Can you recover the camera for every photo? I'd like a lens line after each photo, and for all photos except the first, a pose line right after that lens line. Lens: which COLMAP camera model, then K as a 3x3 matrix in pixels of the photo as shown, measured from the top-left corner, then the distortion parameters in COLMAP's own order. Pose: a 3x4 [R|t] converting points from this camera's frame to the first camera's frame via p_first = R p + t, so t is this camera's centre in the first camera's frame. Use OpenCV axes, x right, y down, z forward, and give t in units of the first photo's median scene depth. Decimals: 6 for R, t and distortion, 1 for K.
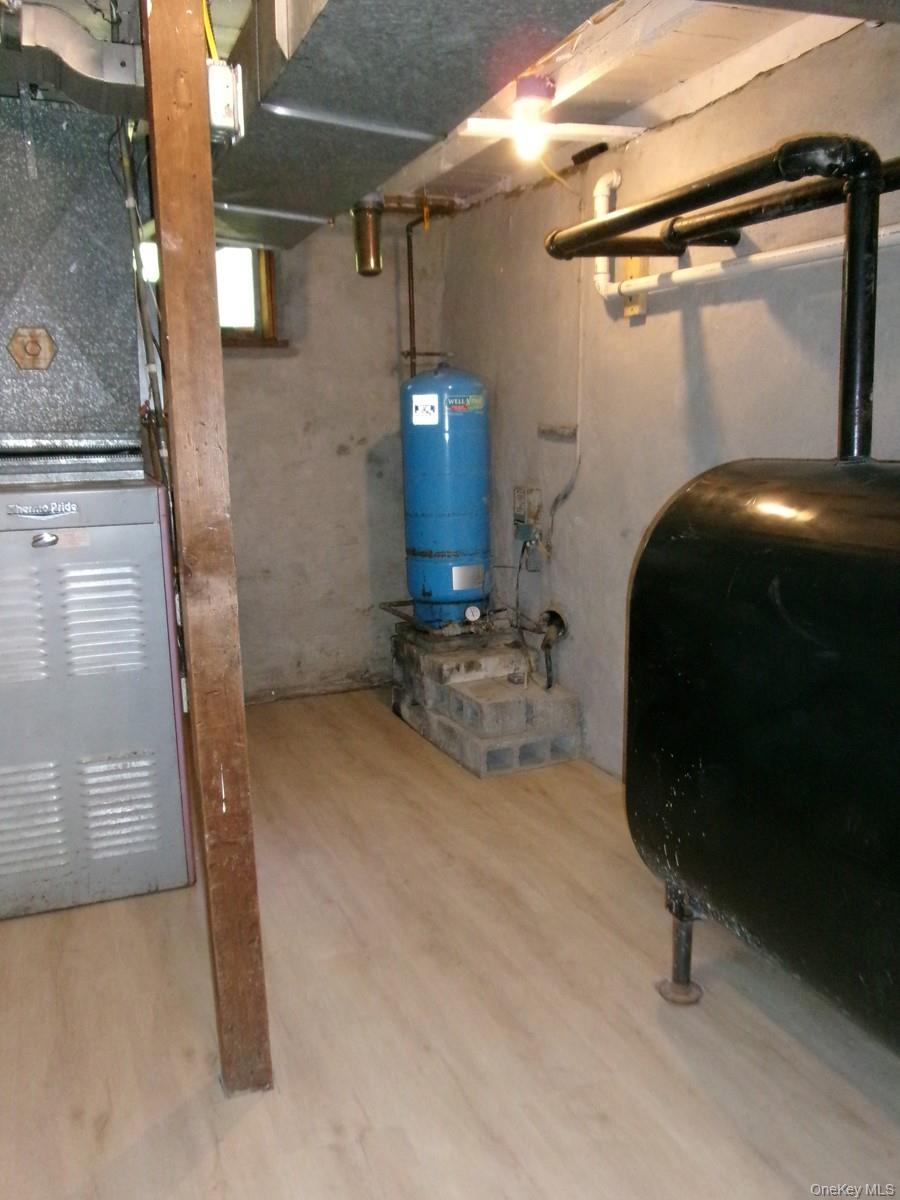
lens RADIAL K [[982.5, 0, 450.0], [0, 982.5, 600.0], [0, 0, 1]] dist [-0.113292, -0.001344]
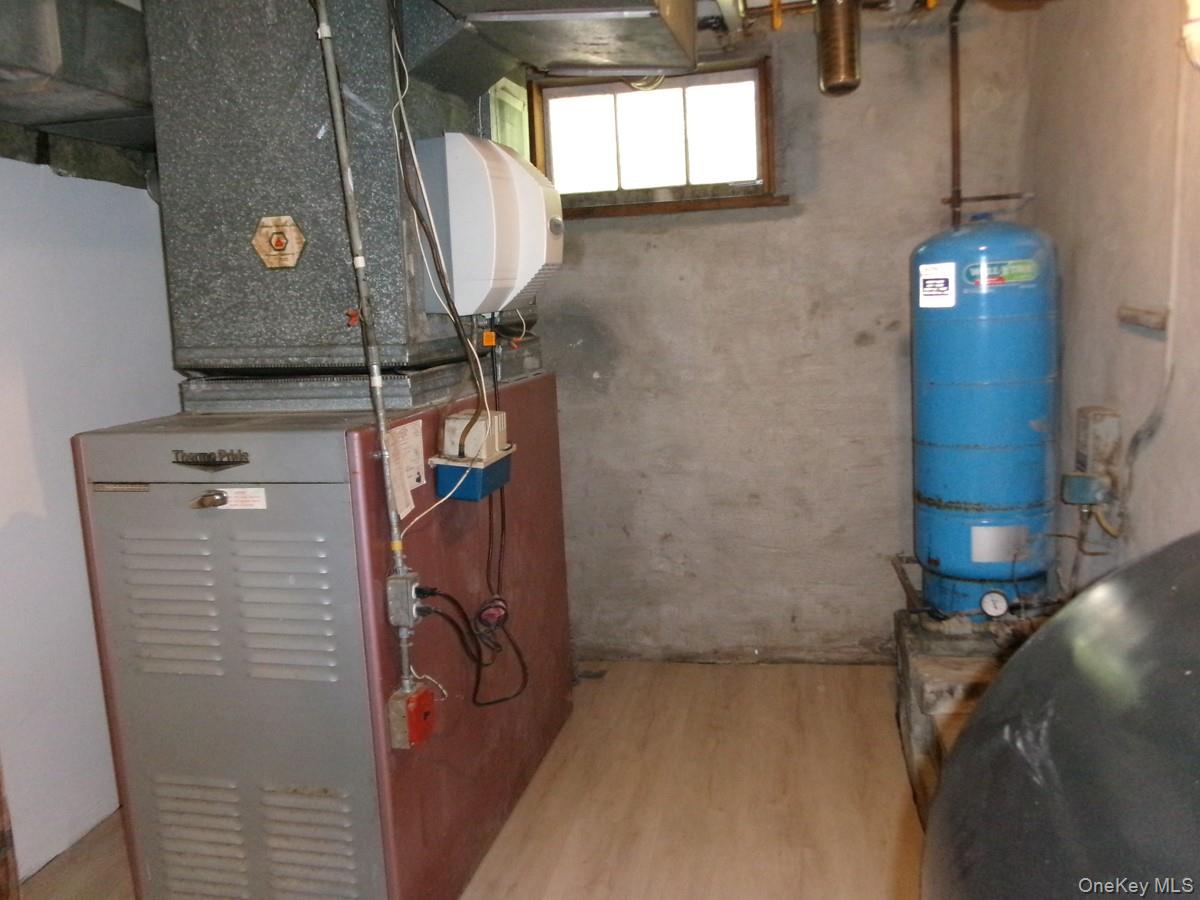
lens RADIAL K [[937.6, 0, 599.2], [0, 937.6, 430.0], [0, 0, 1]] dist [-0.053620, -0.004636]
pose [[0.814538, 0.049153, -0.578024, 0.151831], [-0.058676, 0.998275, 0.002205, -0.083126], [0.577135, 0.032120, 0.816017, 0.351441]]
